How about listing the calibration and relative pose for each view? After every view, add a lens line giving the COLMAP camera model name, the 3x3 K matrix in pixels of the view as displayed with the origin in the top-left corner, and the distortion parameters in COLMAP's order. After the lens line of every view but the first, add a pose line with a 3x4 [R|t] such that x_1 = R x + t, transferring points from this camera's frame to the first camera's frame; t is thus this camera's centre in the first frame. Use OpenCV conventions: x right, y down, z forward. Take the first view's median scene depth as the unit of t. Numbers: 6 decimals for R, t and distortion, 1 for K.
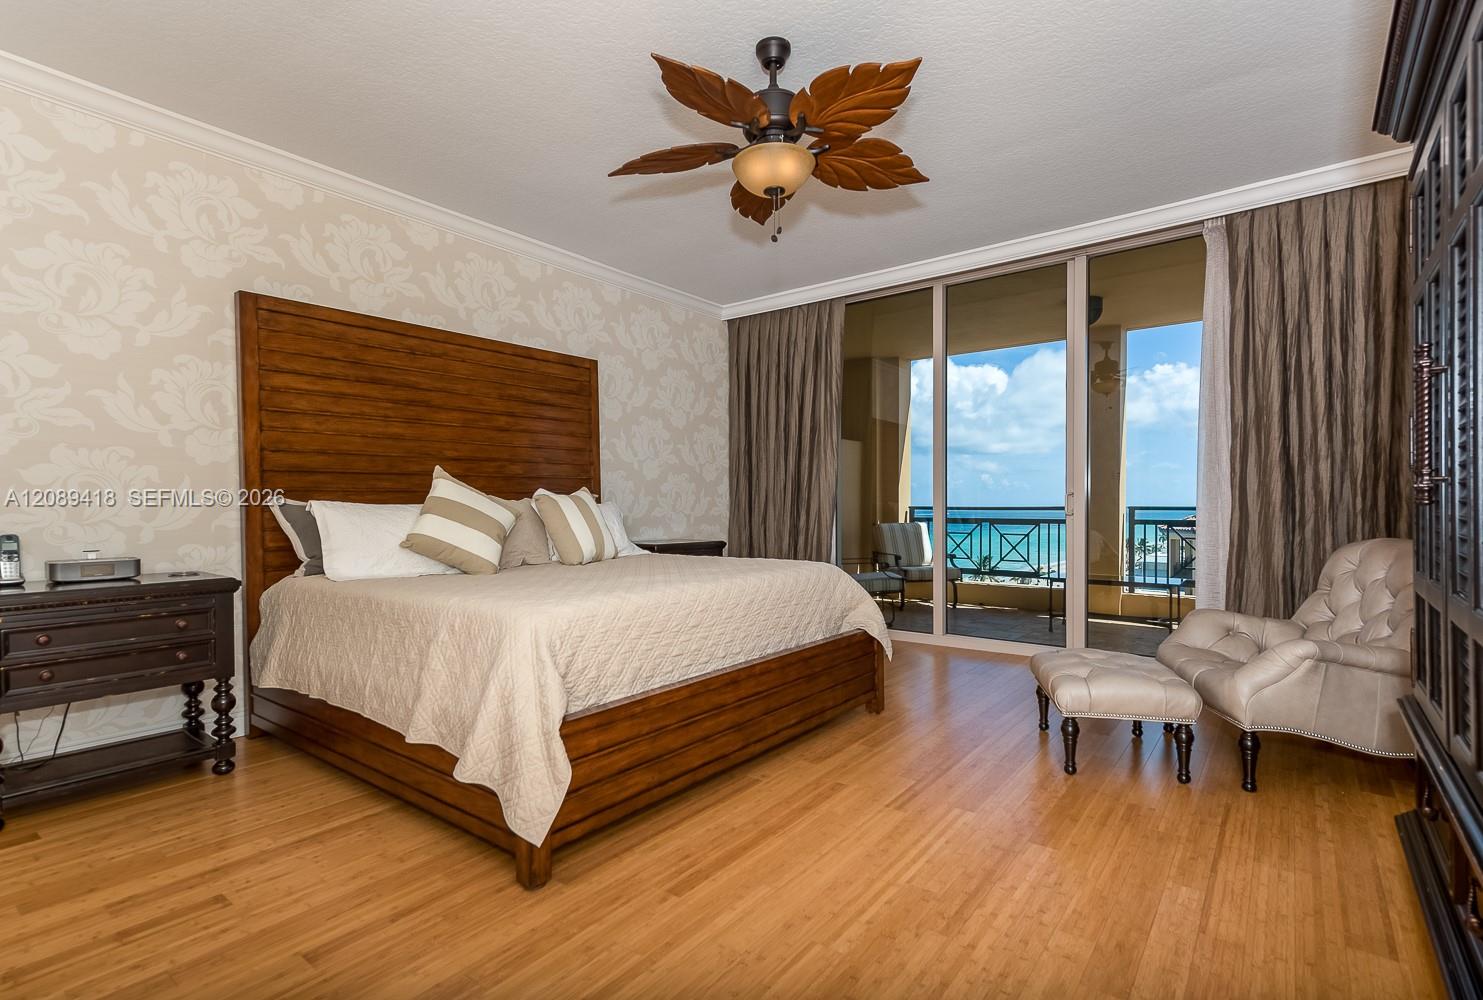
lens RADIAL K [[693.9, 0, 741.5], [0, 693.9, 500.0], [0, 0, 1]] dist [0.016000, -0.001356]
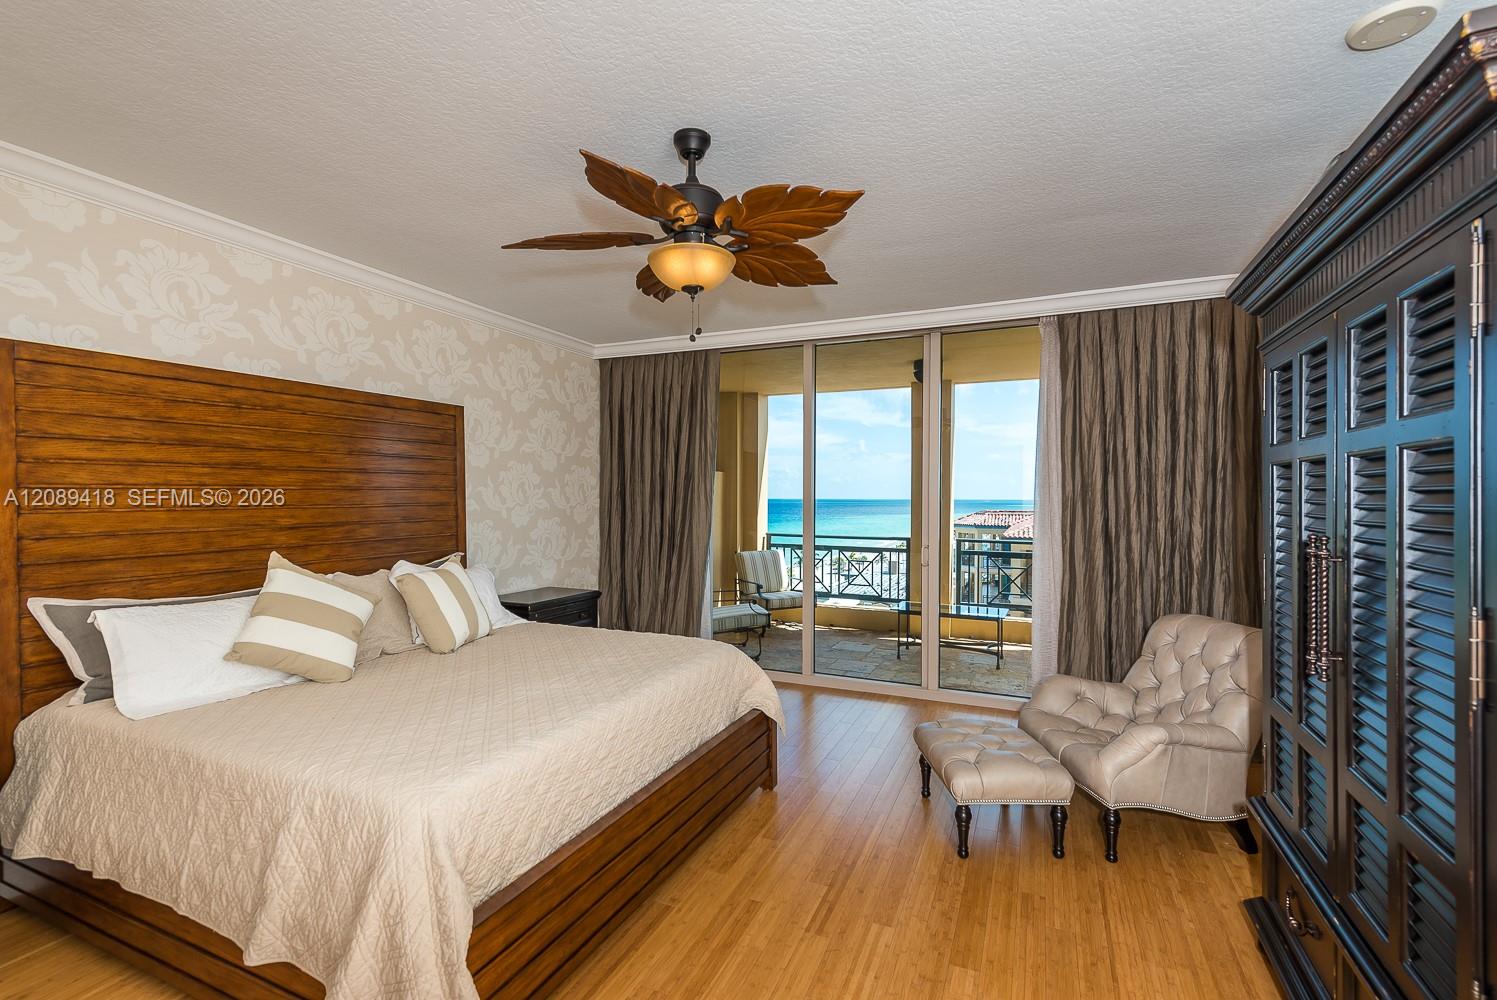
lens RADIAL K [[655.9, 0, 748.5], [0, 655.9, 500.0], [0, 0, 1]] dist [0.013483, -0.004242]
pose [[0.971889, 0.005424, 0.235377, -0.064322], [-0.005080, 0.999985, -0.002066, -0.112781], [-0.235385, 0.000812, 0.971902, 0.082404]]
